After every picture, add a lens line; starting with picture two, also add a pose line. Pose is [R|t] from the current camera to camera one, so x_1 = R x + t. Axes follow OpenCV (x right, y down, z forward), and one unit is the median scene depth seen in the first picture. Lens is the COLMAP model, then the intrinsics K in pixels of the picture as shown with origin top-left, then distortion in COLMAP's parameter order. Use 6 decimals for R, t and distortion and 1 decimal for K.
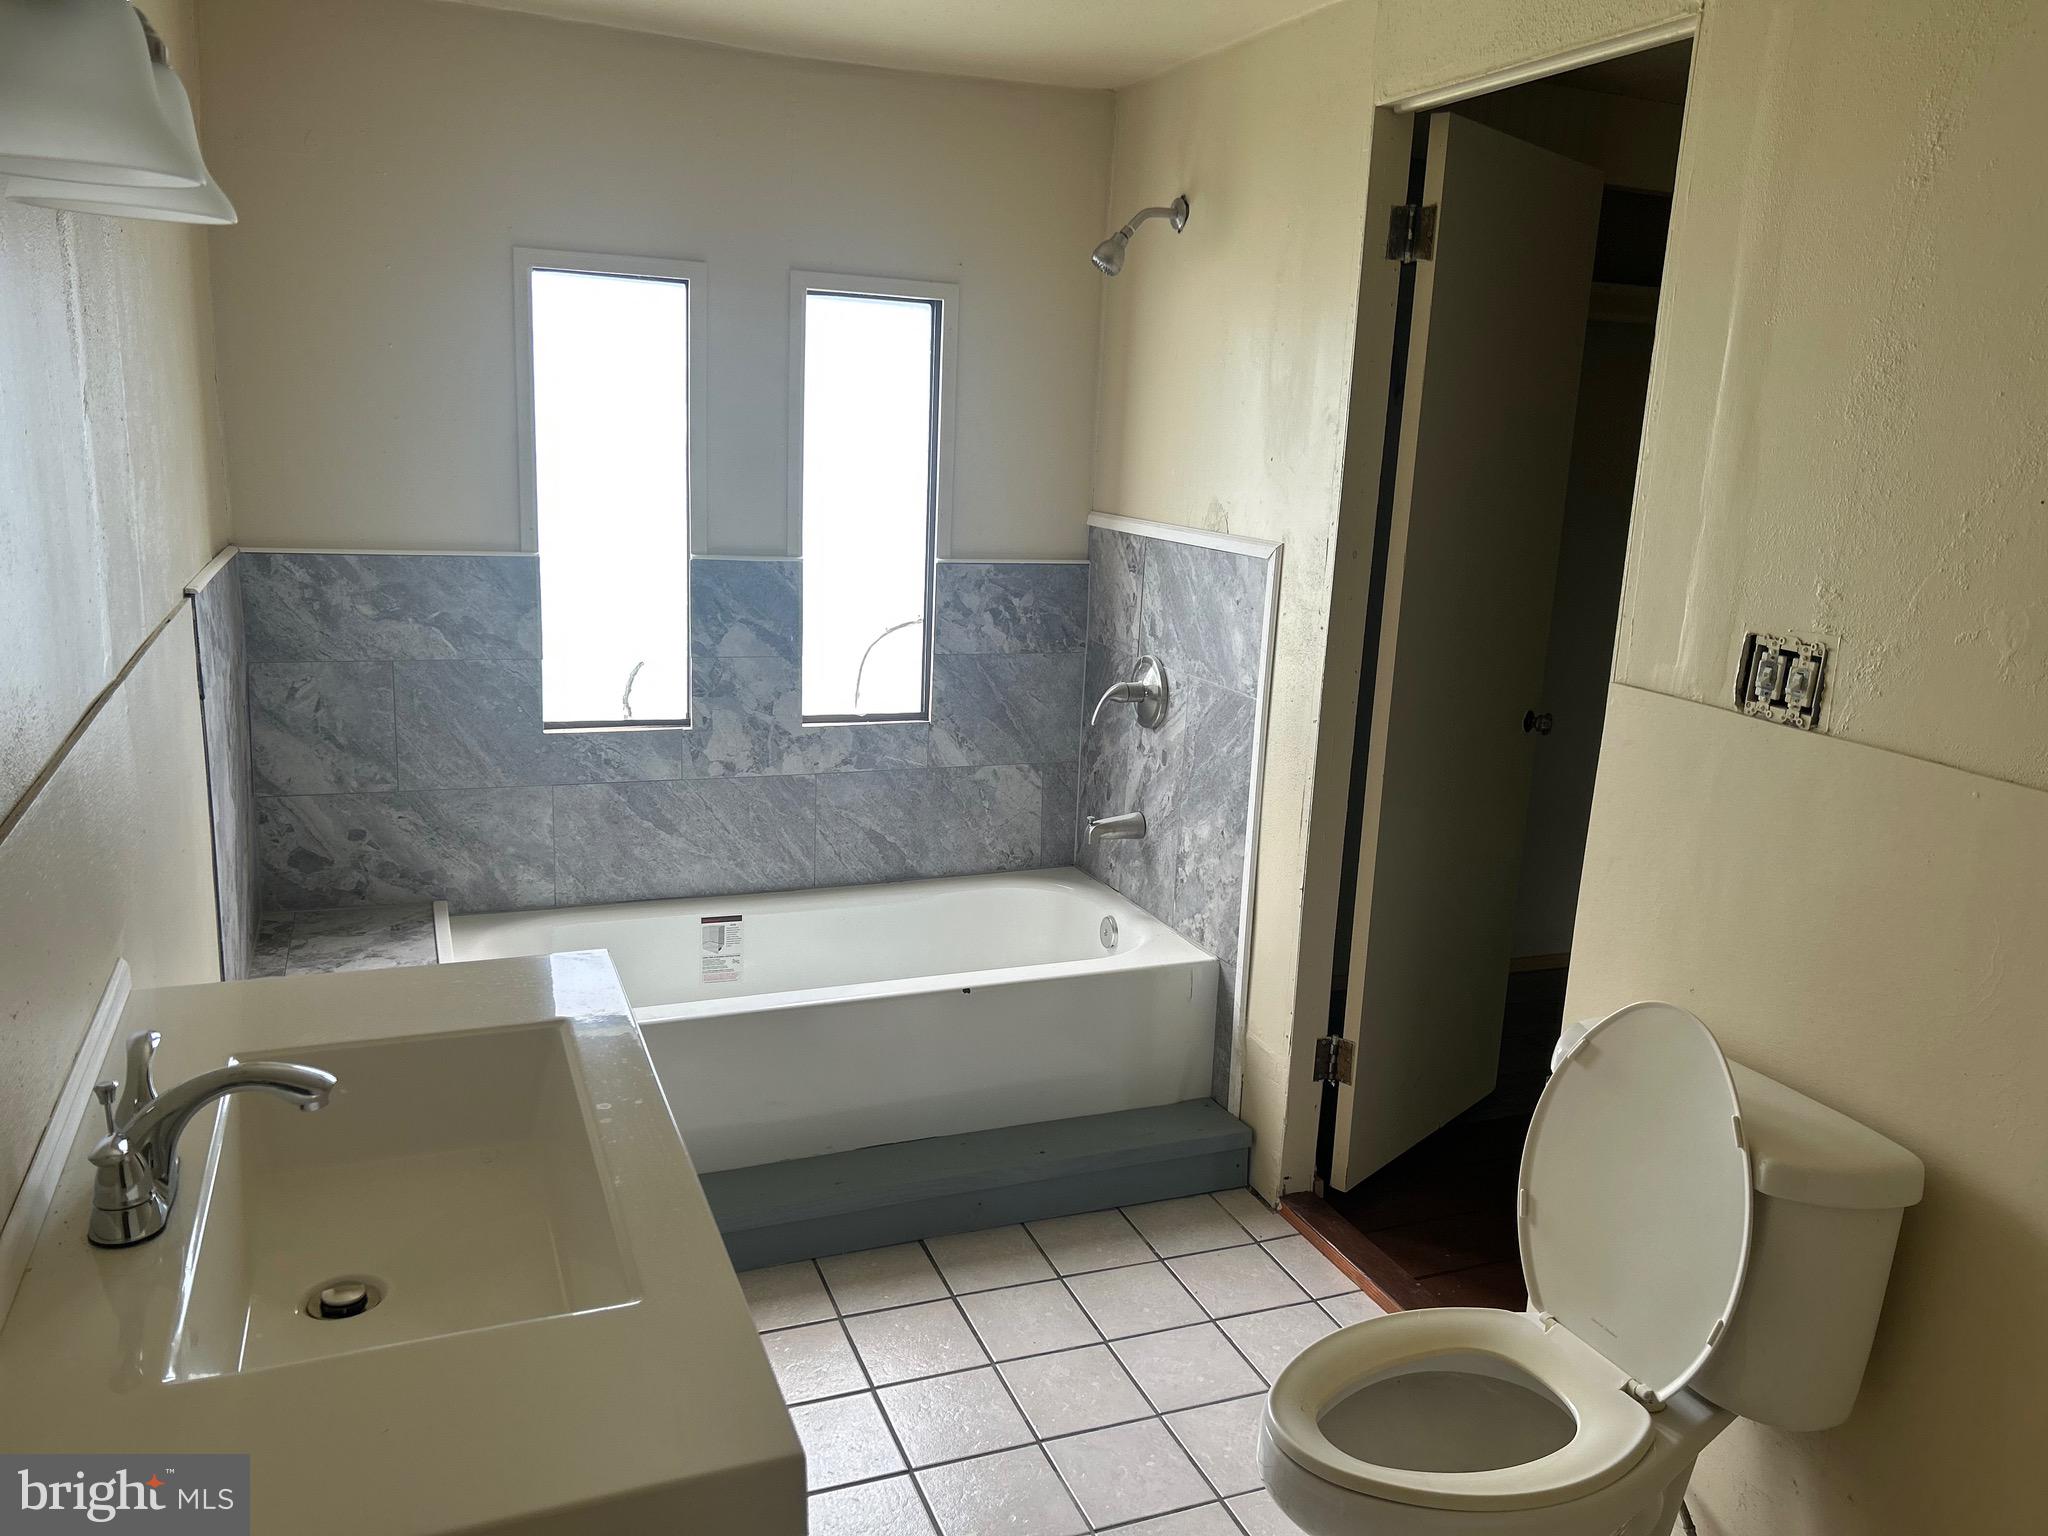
lens RADIAL K [[1512.8, 0, 1041.1], [0, 1512.8, 770.2], [0, 0, 1]] dist [0.041605, -0.055827]
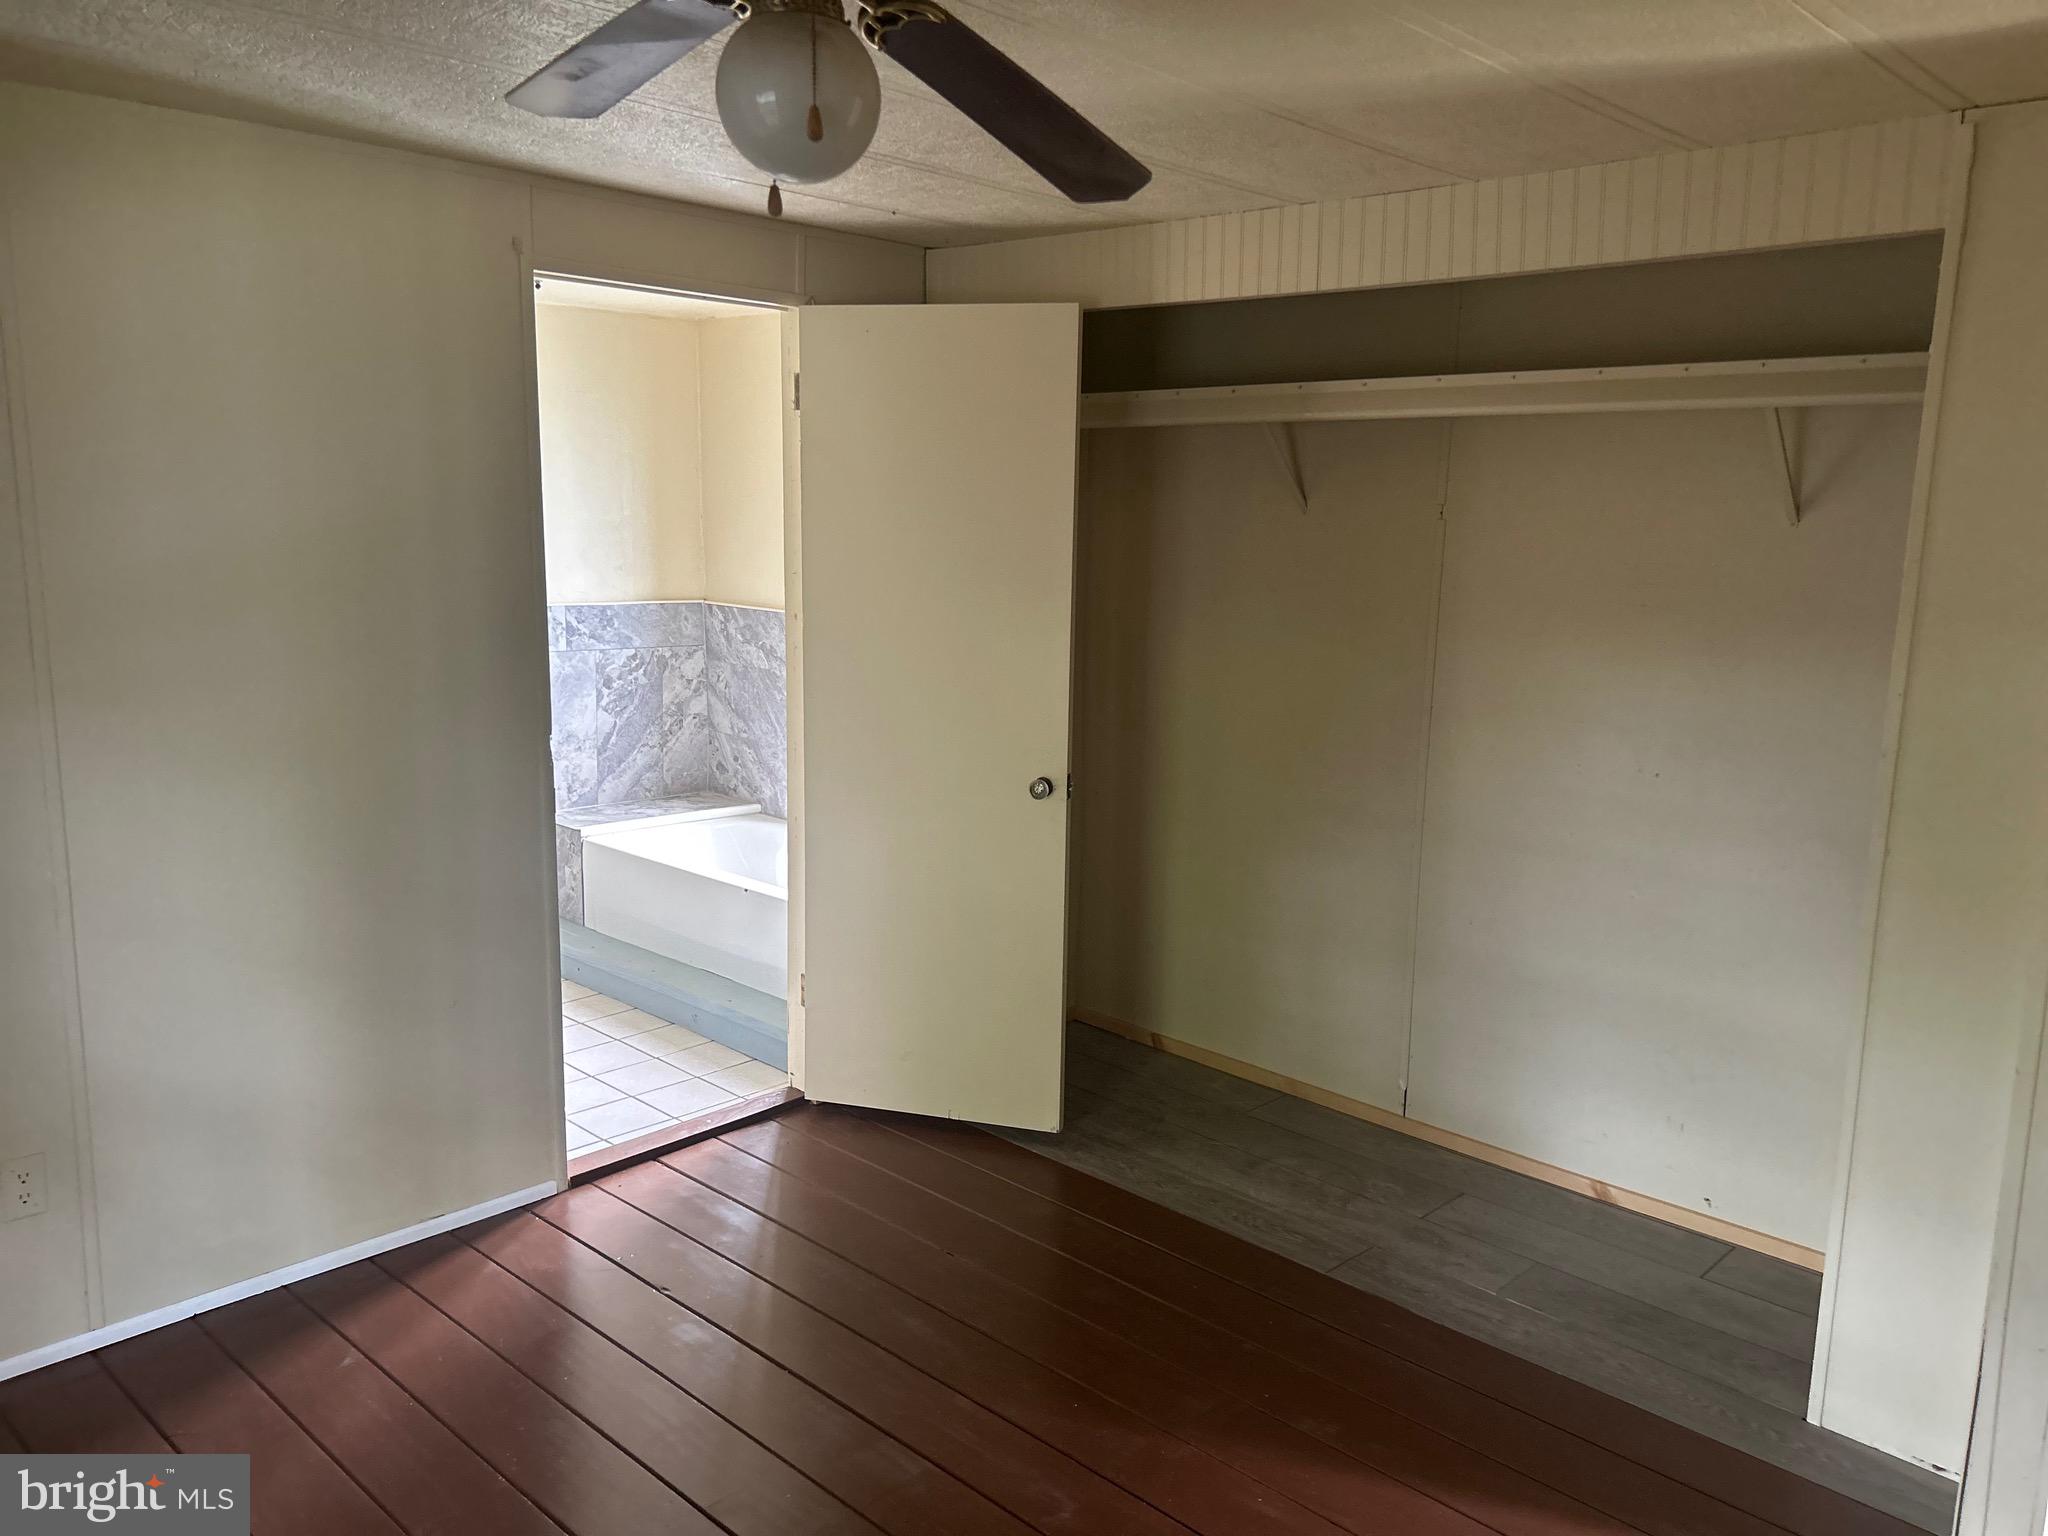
lens RADIAL K [[1512.8, 0, 1037.2], [0, 1512.8, 775.8], [0, 0, 1]] dist [0.041605, -0.055827]
pose [[0.411003, 0.125288, -0.902984, 1.268885], [-0.206755, 0.977511, 0.041521, -0.083069], [0.887879, 0.169631, 0.427664, 0.506101]]
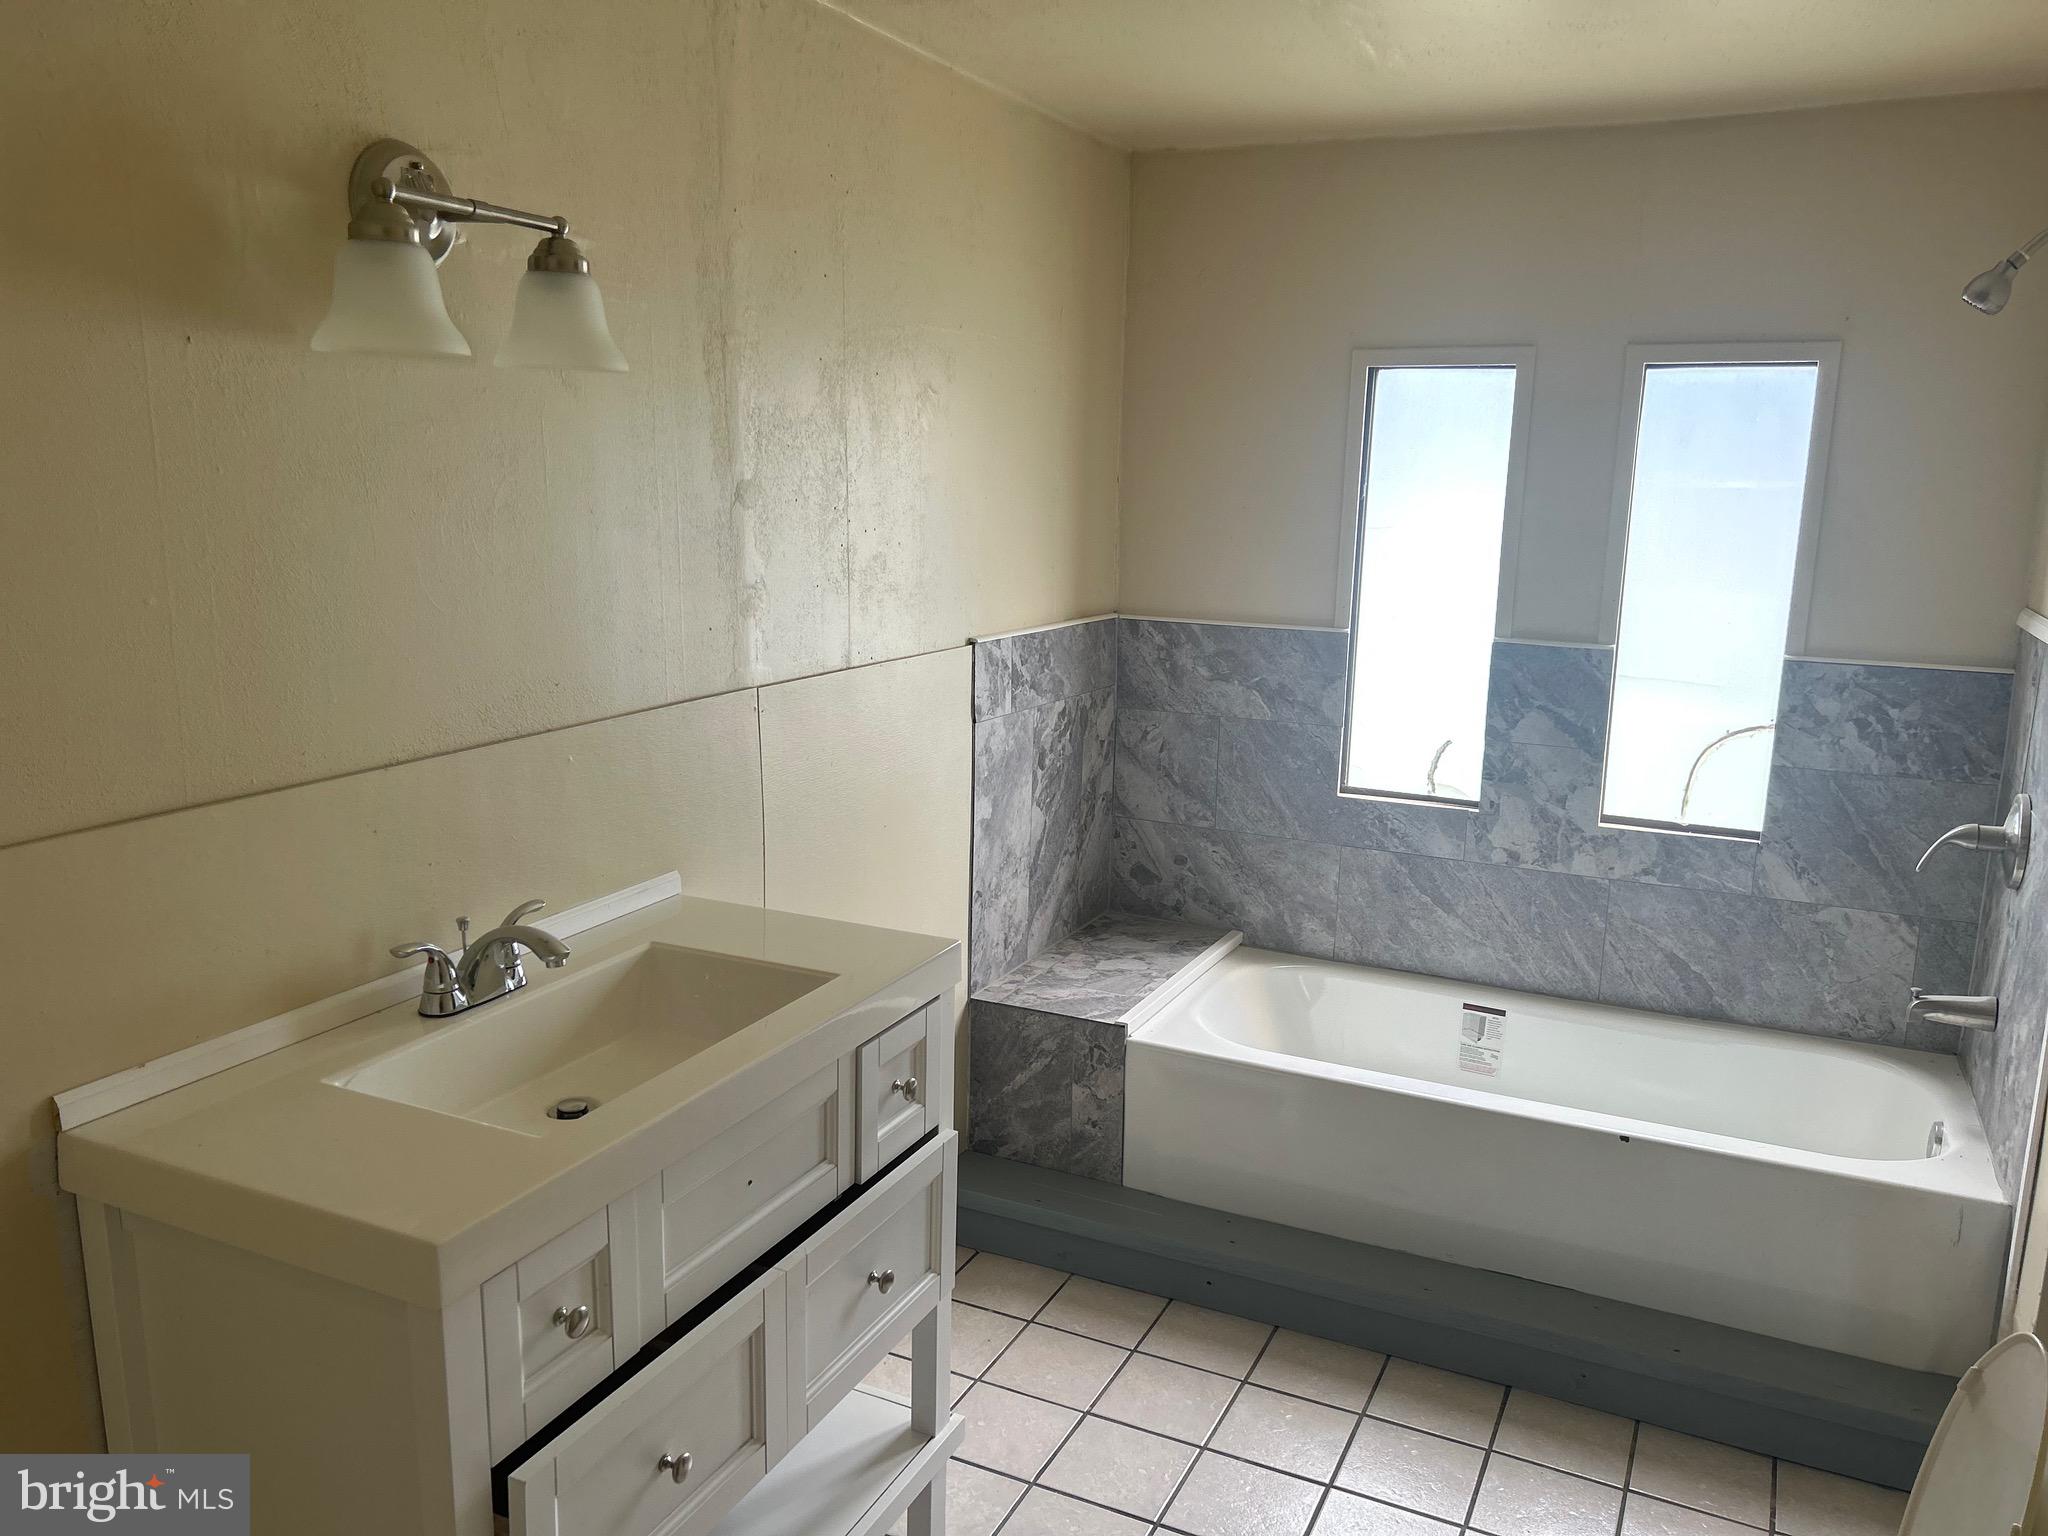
lens RADIAL K [[1512.8, 0, 1004.9], [0, 1512.8, 774.2], [0, 0, 1]] dist [0.041605, -0.055827]
pose [[0.652406, 0.112590, -0.749460, 0.308780], [-0.153521, 0.988035, 0.014791, -0.018507], [0.742157, 0.105408, 0.661885, 0.110100]]
